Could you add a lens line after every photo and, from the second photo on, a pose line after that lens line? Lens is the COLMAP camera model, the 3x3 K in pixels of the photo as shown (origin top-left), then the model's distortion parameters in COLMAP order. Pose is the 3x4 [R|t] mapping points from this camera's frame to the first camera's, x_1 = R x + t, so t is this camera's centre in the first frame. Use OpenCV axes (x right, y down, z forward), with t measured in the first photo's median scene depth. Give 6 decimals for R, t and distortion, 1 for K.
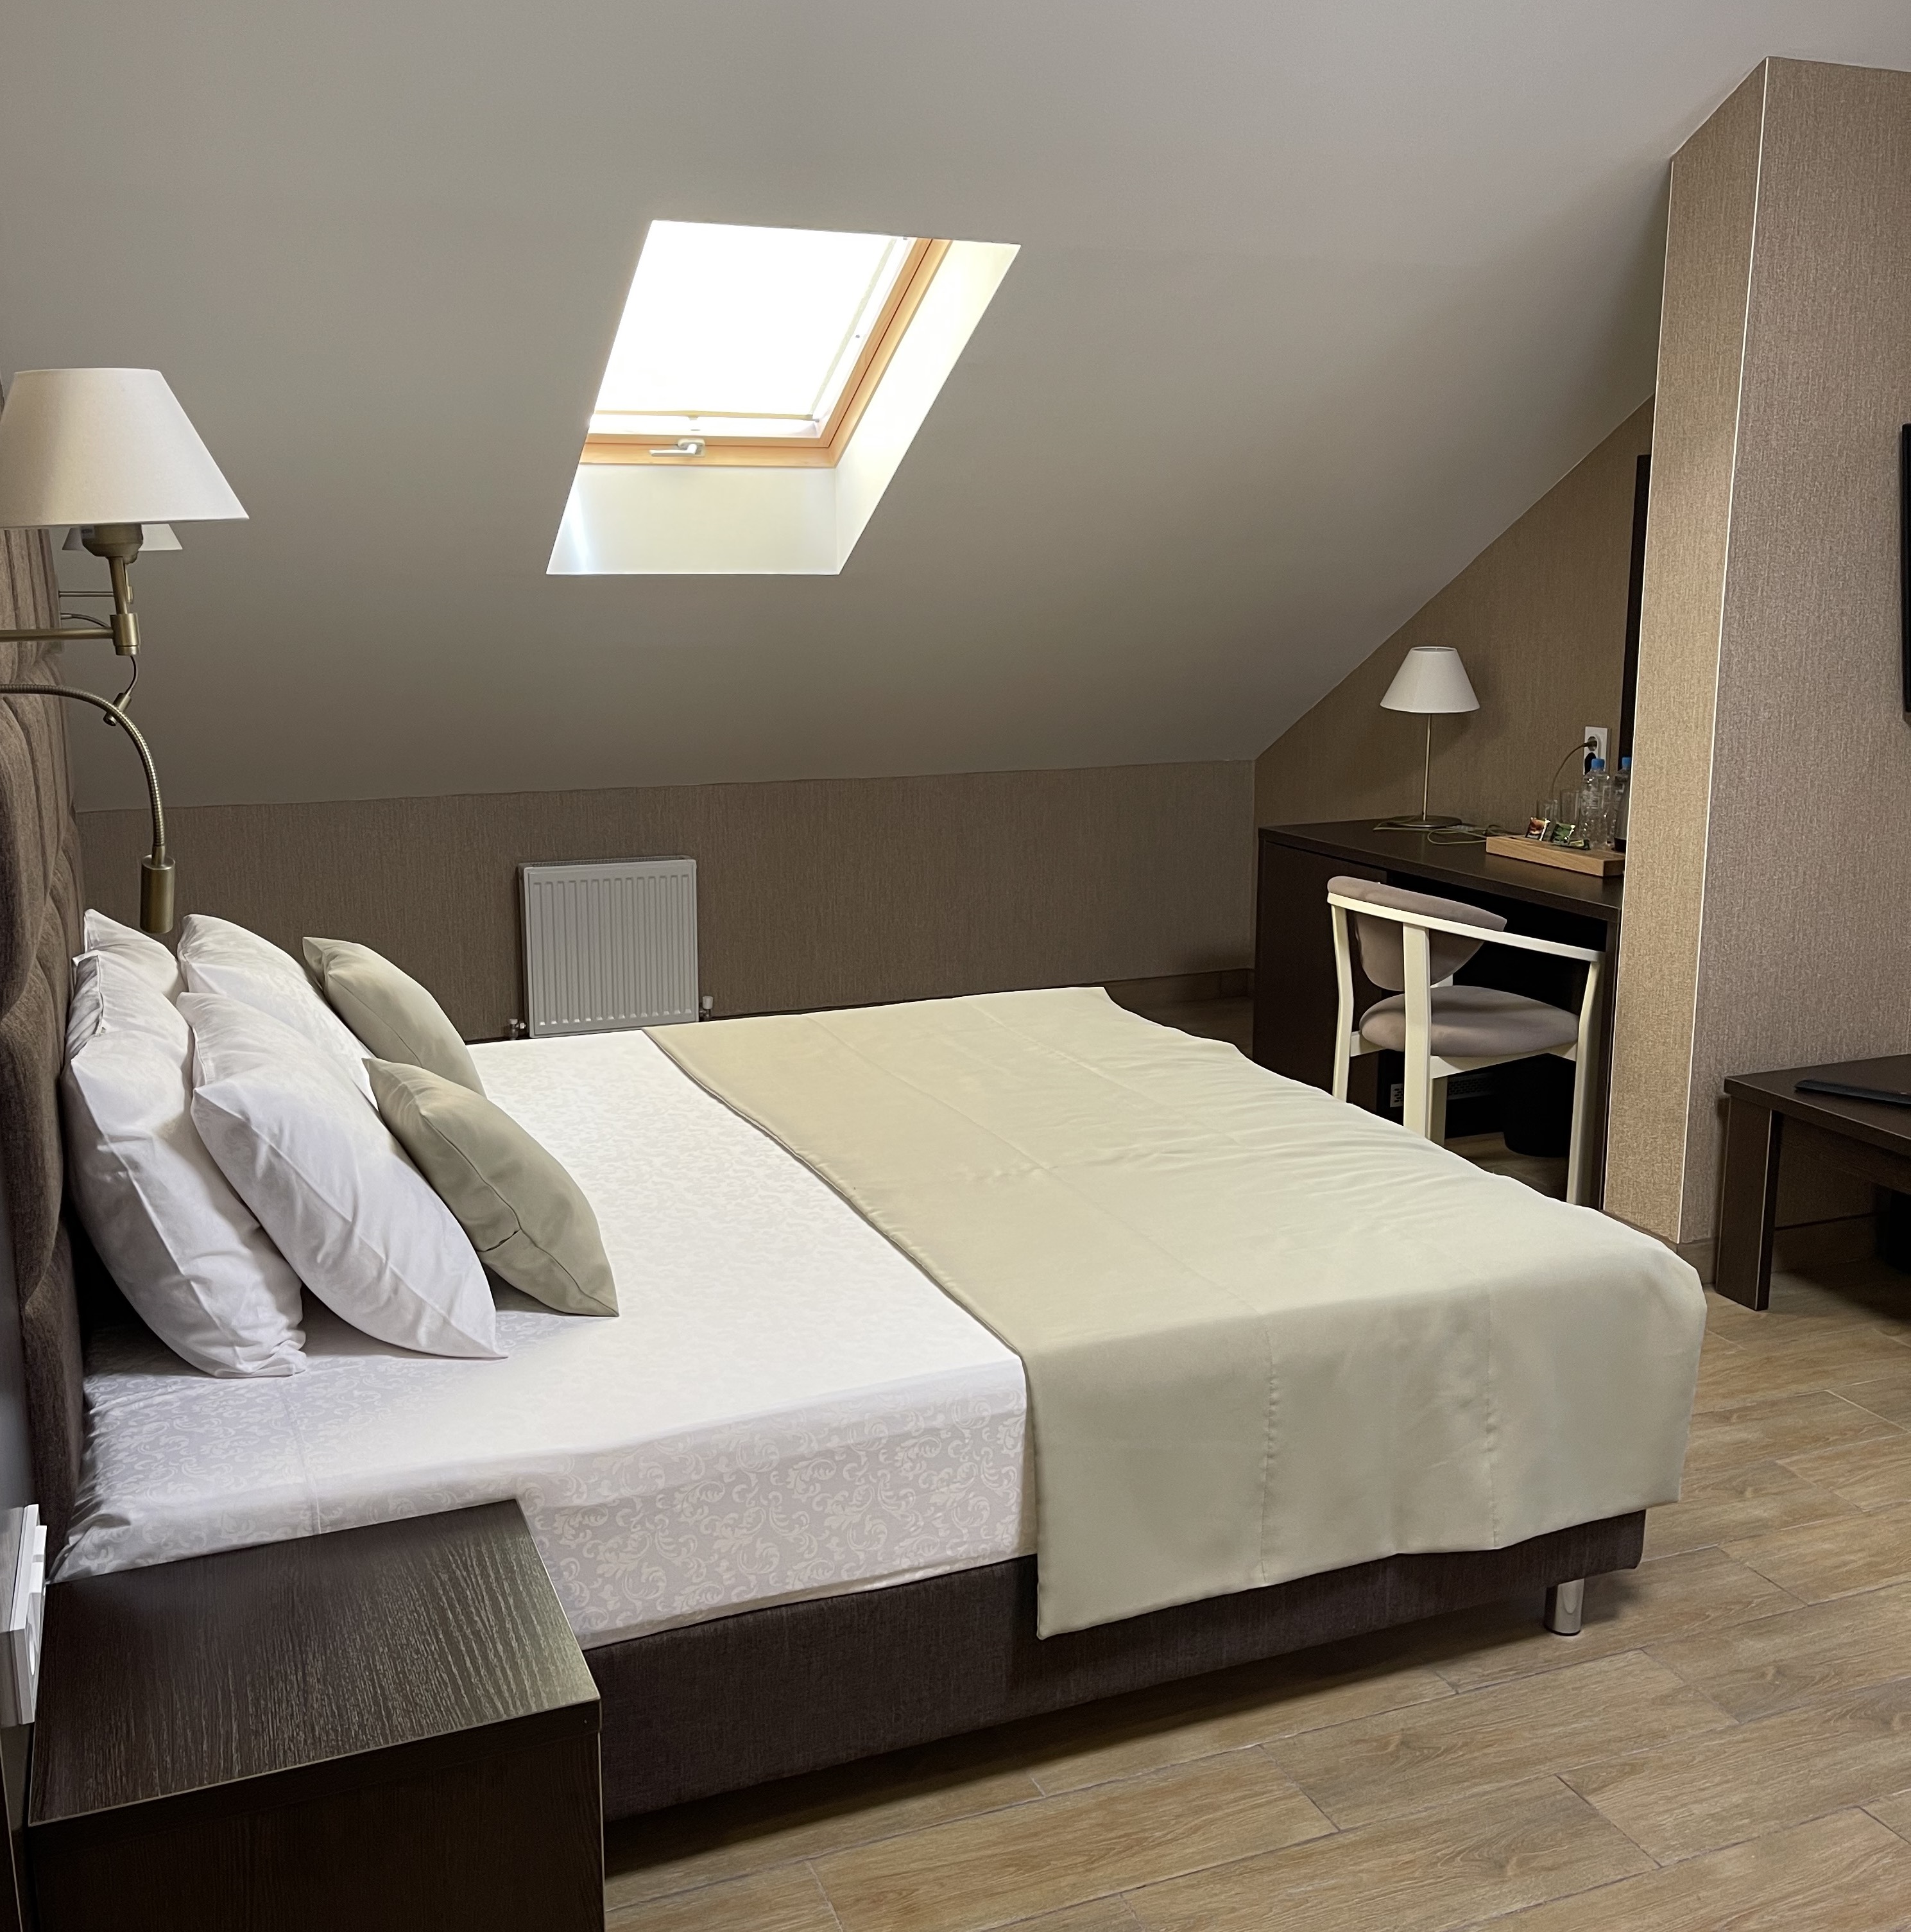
lens RADIAL K [[1958.7, 0, 955.5], [0, 1958.7, 913.1], [0, 0, 1]] dist [0.048695, 0.021510]
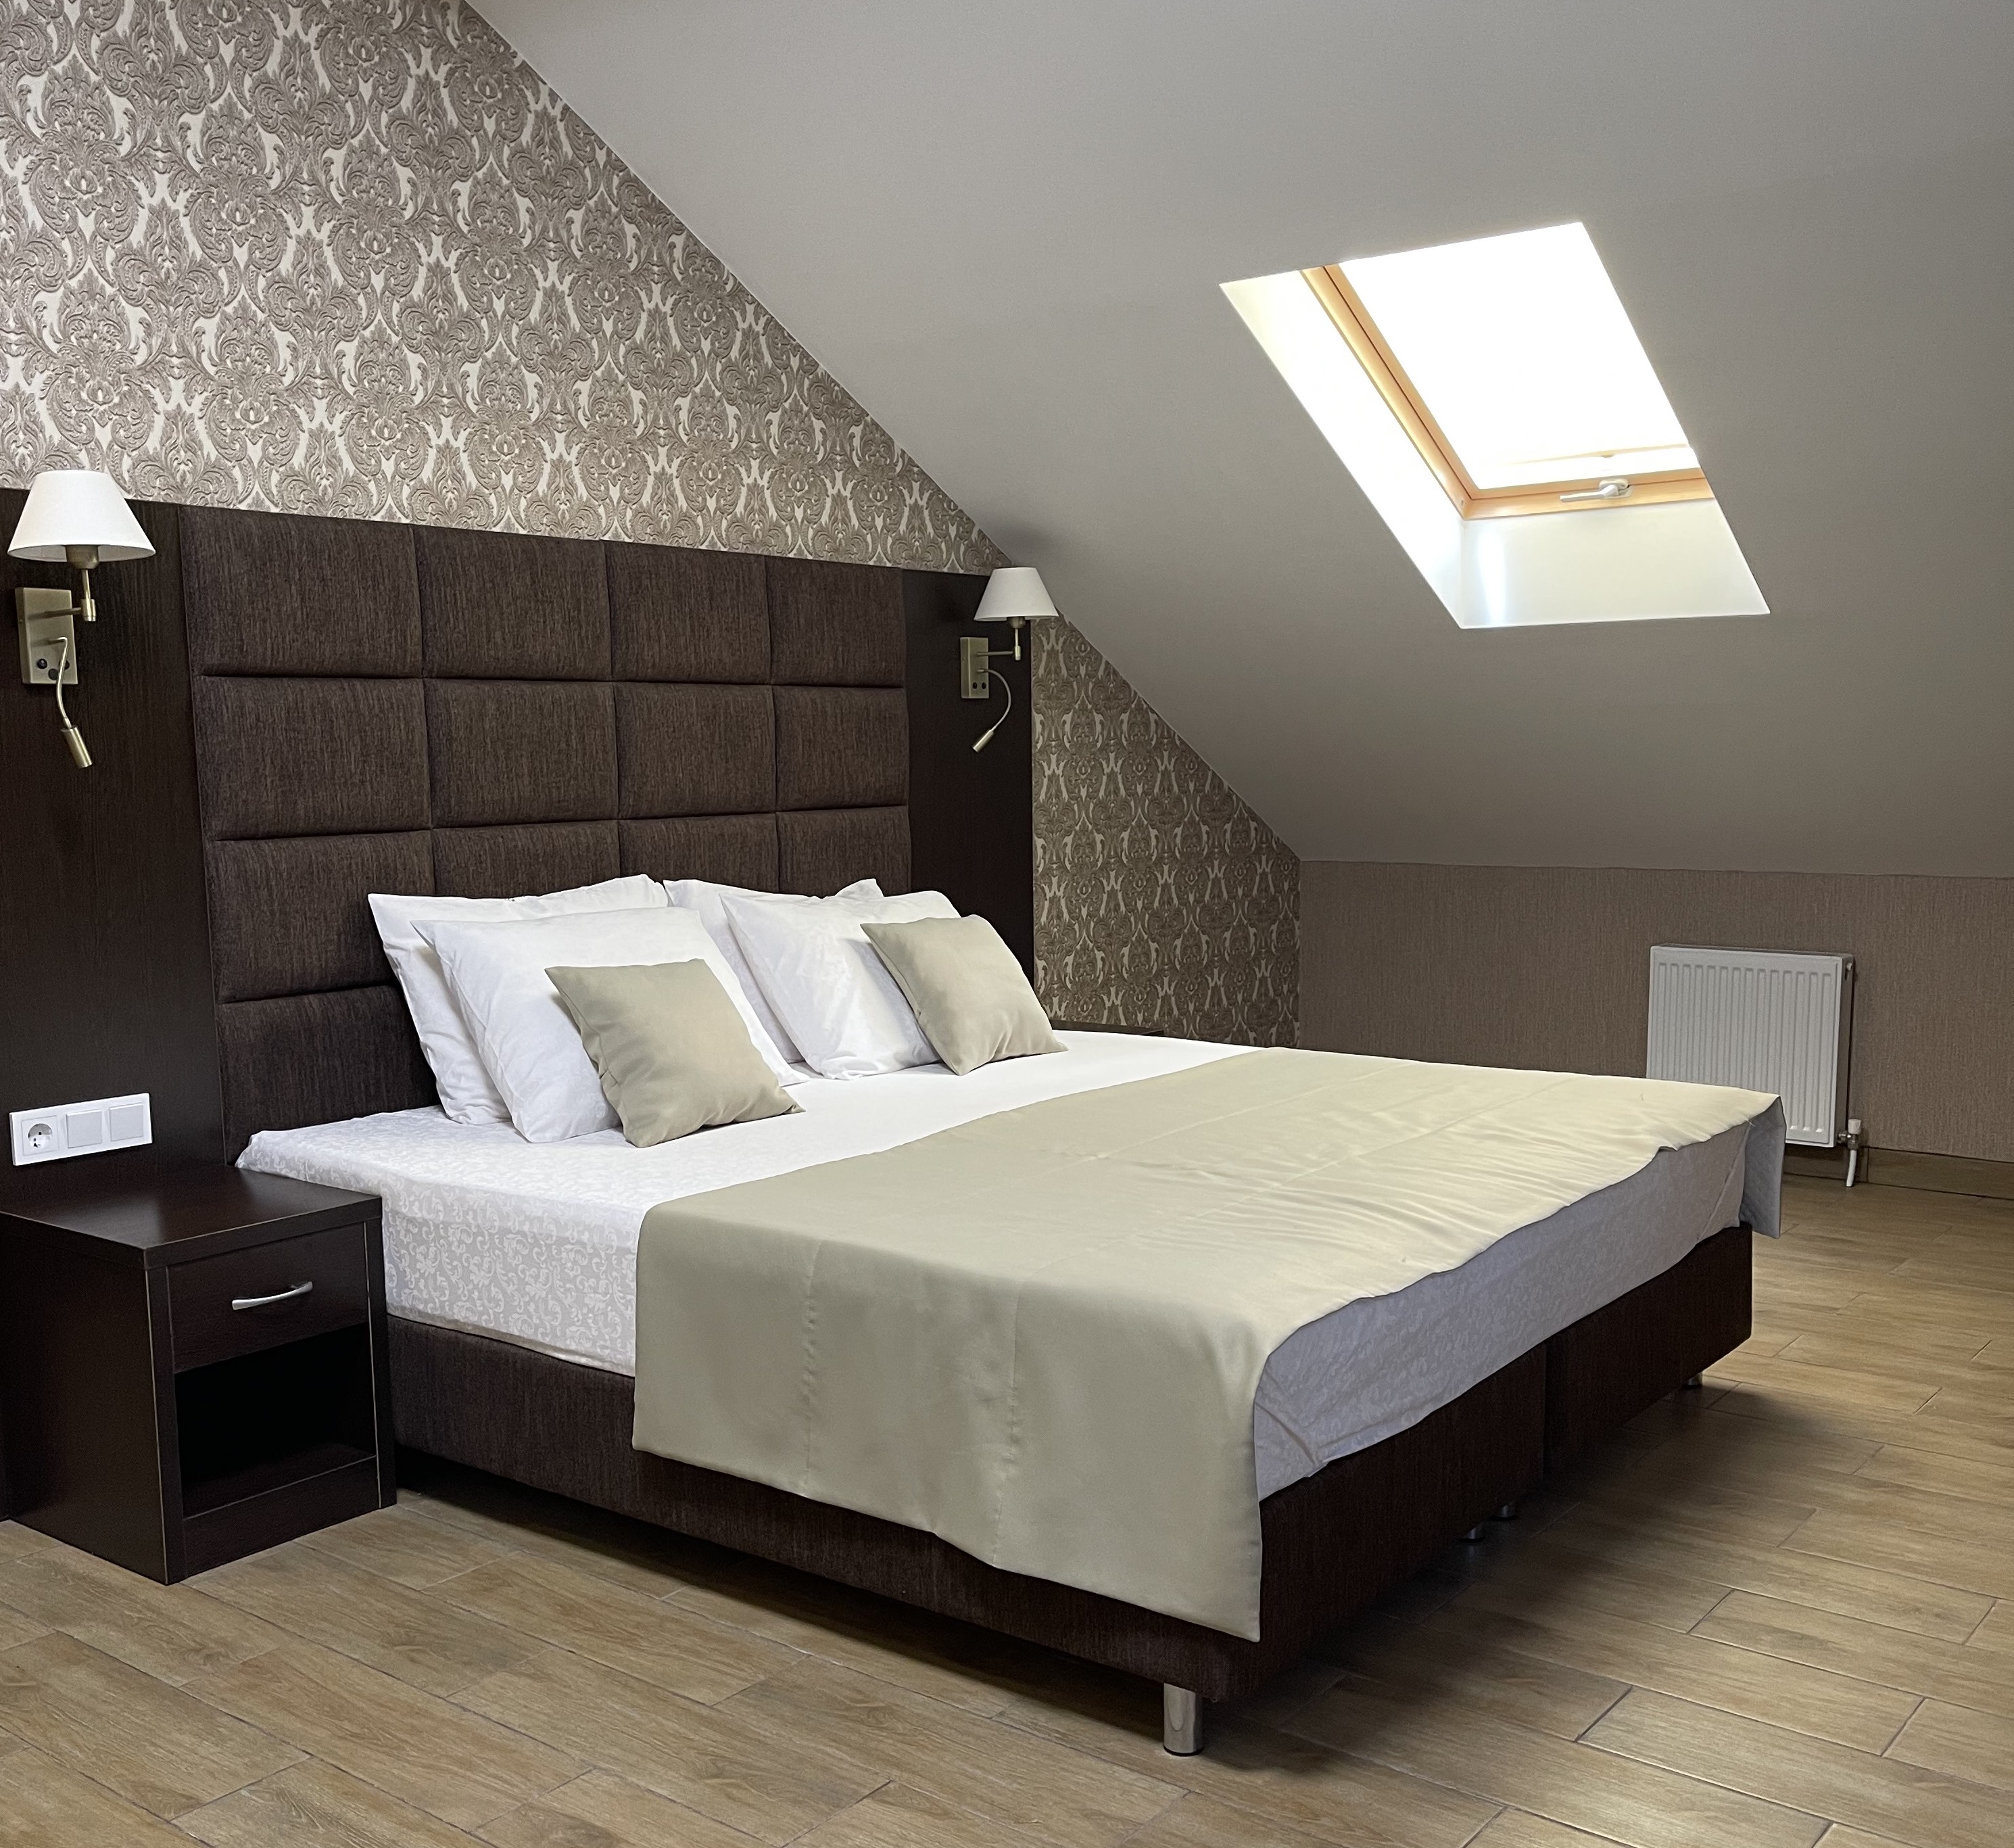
lens RADIAL K [[2108.4, 0, 1007.0], [0, 2108.4, 924.0], [0, 0, 1]] dist [0.084191, -0.015161]
pose [[0.487904, 0.070565, -0.870041, 1.218692], [-0.137678, 0.990472, 0.003125, 0.016468], [0.861971, 0.118261, 0.492970, 0.505631]]
